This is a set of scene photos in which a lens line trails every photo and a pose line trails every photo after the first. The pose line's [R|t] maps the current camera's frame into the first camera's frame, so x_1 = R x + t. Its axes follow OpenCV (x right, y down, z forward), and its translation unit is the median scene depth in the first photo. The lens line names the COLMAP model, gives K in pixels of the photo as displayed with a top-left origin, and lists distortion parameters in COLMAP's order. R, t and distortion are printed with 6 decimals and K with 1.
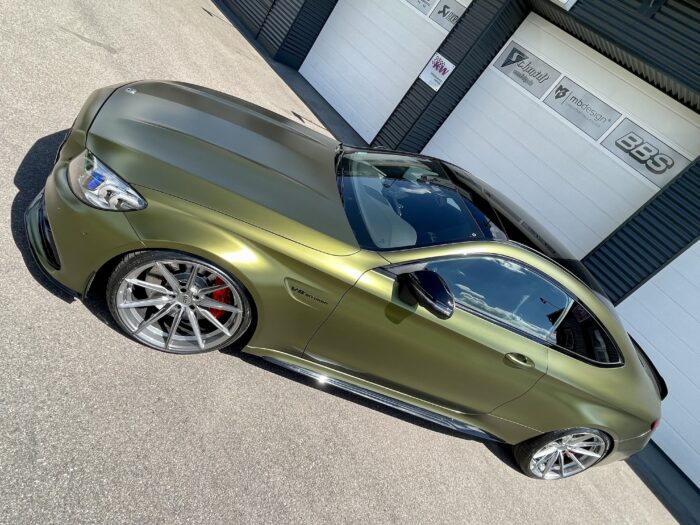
lens RADIAL K [[431.7, 0, 342.8], [0, 431.7, 252.7], [0, 0, 1]] dist [-0.018303, 0.007020]
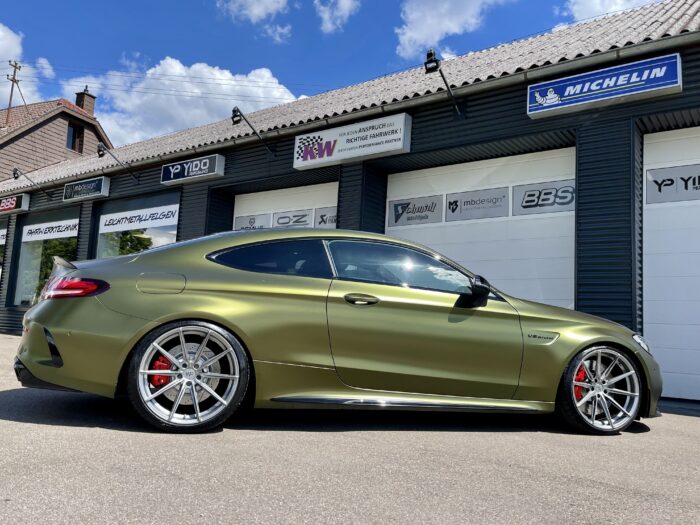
lens RADIAL K [[580.7, 0, 338.3], [0, 580.7, 265.1], [0, 0, 1]] dist [0.068832, -0.085104]
pose [[0.840703, -0.495456, 0.218501, -0.130996], [0.532034, 0.680672, -0.503612, 0.331545], [0.100790, 0.539638, 0.835842, -0.171720]]
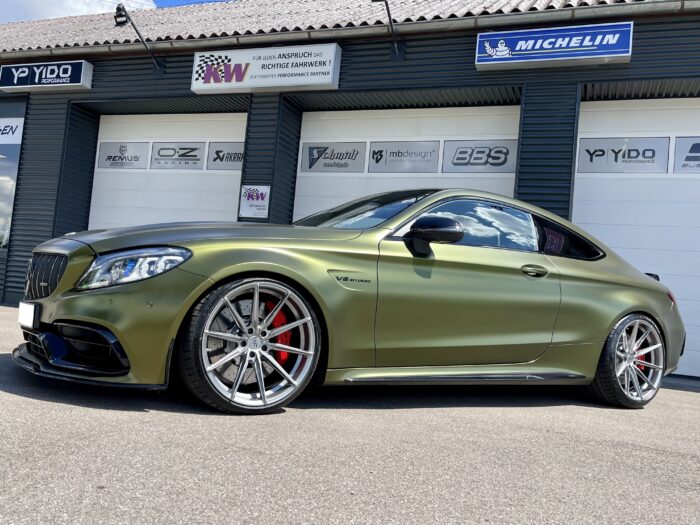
lens RADIAL K [[646.1, 0, 342.9], [0, 646.1, 265.1], [0, 0, 1]] dist [0.034036, 0.000000]
pose [[0.783096, -0.469150, 0.408239, -0.289075], [0.599007, 0.745477, -0.292327, 0.207274], [-0.167187, 0.473458, 0.864804, -0.141854]]
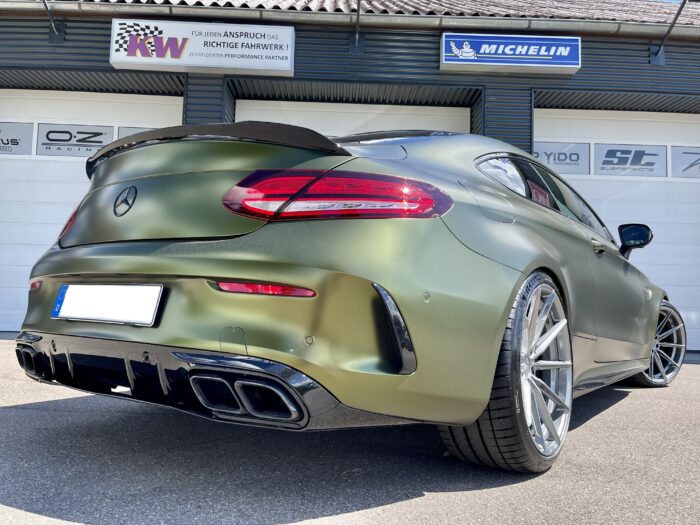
lens RADIAL K [[580.7, 0, 348.2], [0, 580.7, 272.7], [0, 0, 1]] dist [0.068832, -0.085104]
pose [[0.551341, -0.503598, 0.665140, -0.496492], [0.687485, 0.725916, -0.020250, -0.127924], [-0.472638, 0.468439, 0.746444, 0.159719]]
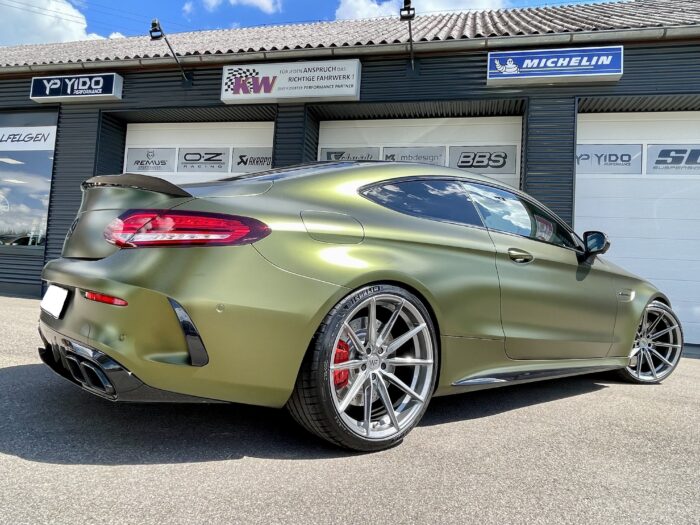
lens RADIAL K [[503.3, 0, 347.0], [0, 503.3, 260.2], [0, 0, 1]] dist [0.004368, -0.017987]
pose [[0.715446, -0.499238, 0.488772, -0.370669], [0.647271, 0.736978, -0.194691, -0.001361], [-0.263017, 0.455659, 0.850410, 0.047643]]
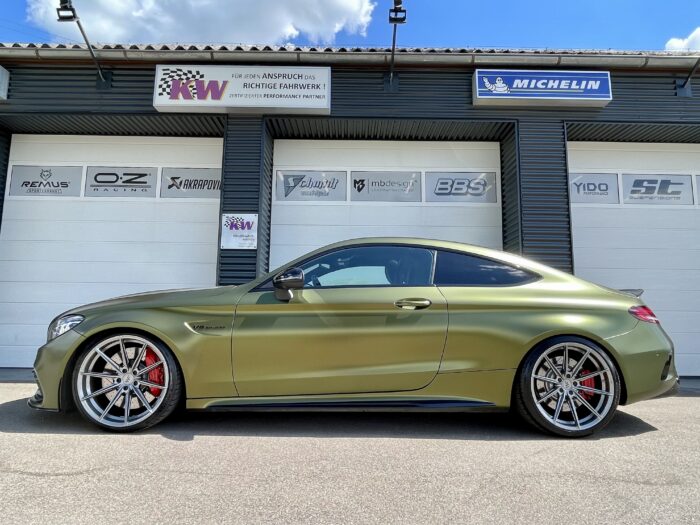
lens RADIAL K [[473.6, 0, 354.4], [0, 473.6, 254.5], [0, 0, 1]] dist [-0.003552, -0.004712]
pose [[0.553225, -0.464433, 0.691552, -0.342780], [0.700002, 0.709220, -0.083686, -0.199066], [-0.451596, 0.530385, 0.717463, 0.353705]]
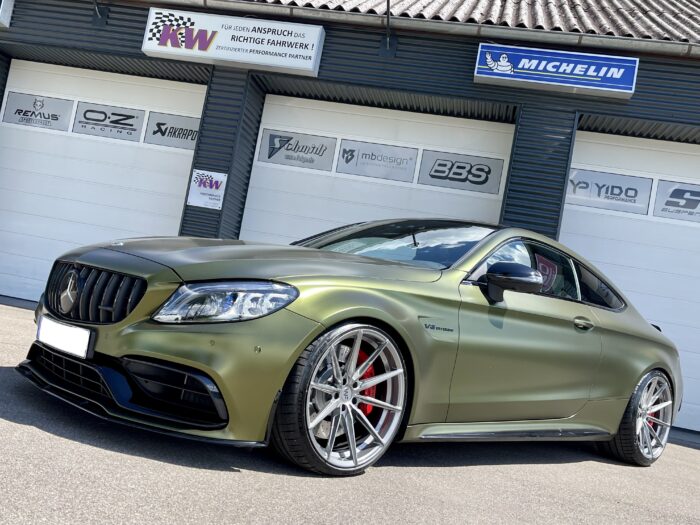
lens RADIAL K [[711.9, 0, 341.7], [0, 711.9, 265.4], [0, 0, 1]] dist [0.034218, 0.000000]
pose [[0.740866, -0.400048, 0.539518, -0.415544], [0.561604, 0.809562, -0.170910, 0.054933], [-0.368401, 0.429617, 0.824445, -0.108355]]
